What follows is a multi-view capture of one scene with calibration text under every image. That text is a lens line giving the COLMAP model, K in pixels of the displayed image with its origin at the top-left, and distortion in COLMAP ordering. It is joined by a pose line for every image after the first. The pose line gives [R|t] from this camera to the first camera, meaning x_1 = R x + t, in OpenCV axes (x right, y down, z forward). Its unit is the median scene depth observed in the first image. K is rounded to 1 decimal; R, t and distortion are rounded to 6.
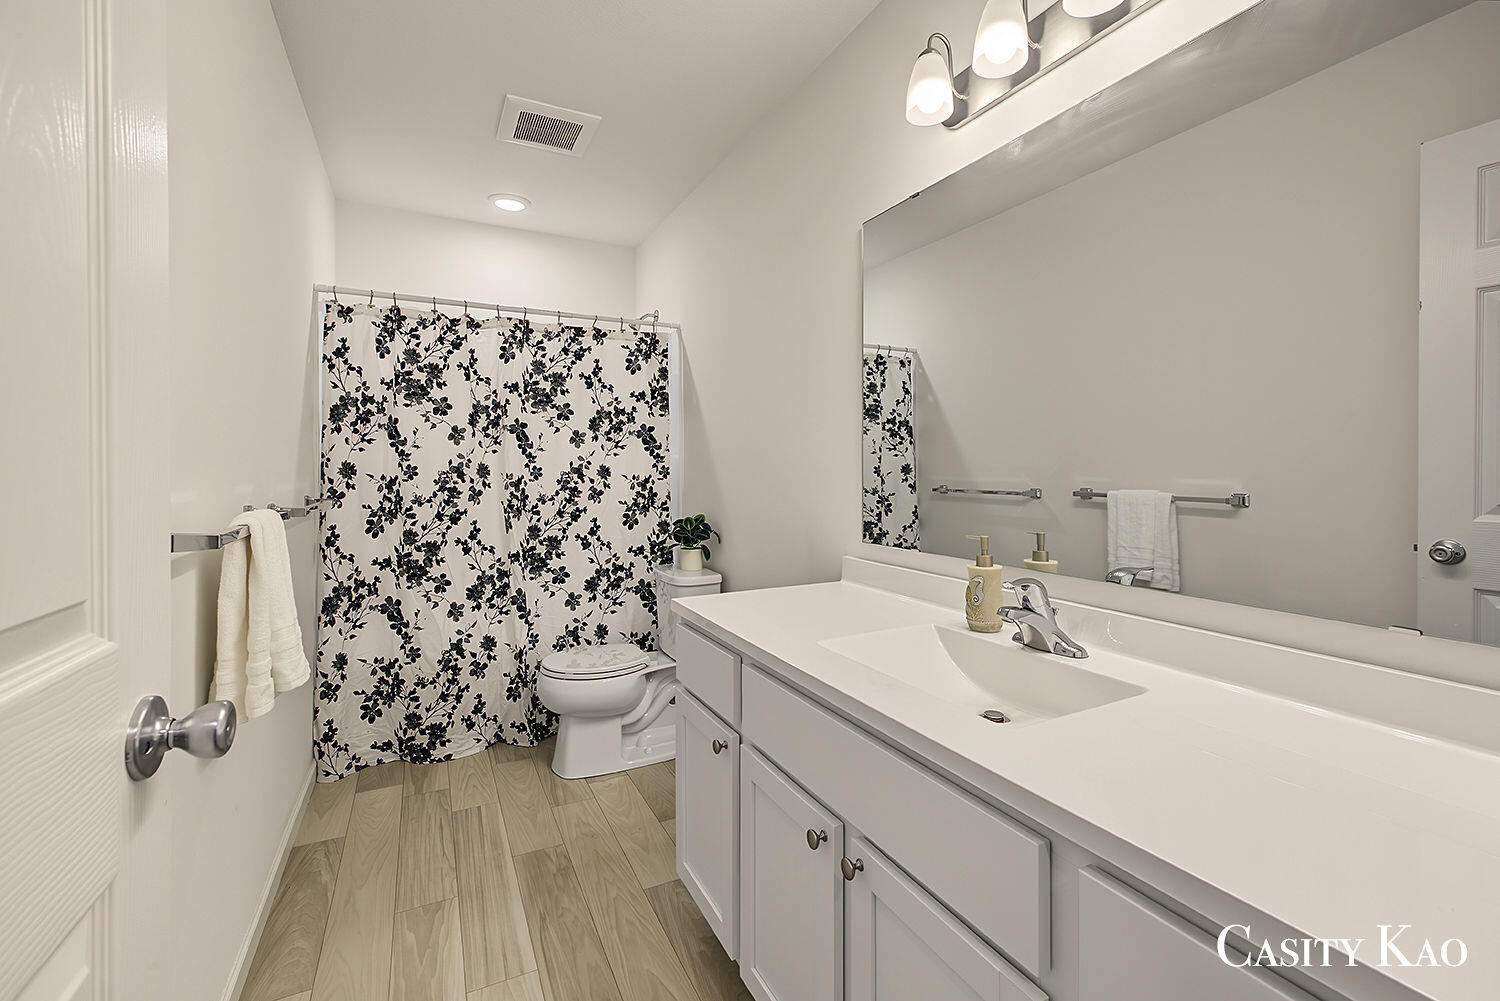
lens RADIAL K [[639.8, 0, 753.5], [0, 639.8, 473.5], [0, 0, 1]] dist [0.002294, 0.000156]
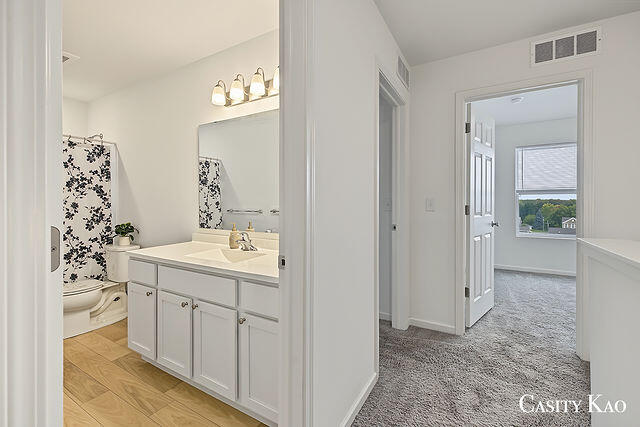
lens RADIAL K [[273.0, 0, 321.5], [0, 273.0, 202.0], [0, 0, 1]] dist [0.002294, 0.000156]
pose [[0.835464, -0.001765, 0.549542, -0.037790], [0.005526, 0.999971, -0.005189, -0.005010], [-0.549517, 0.007372, 0.835450, -0.268635]]
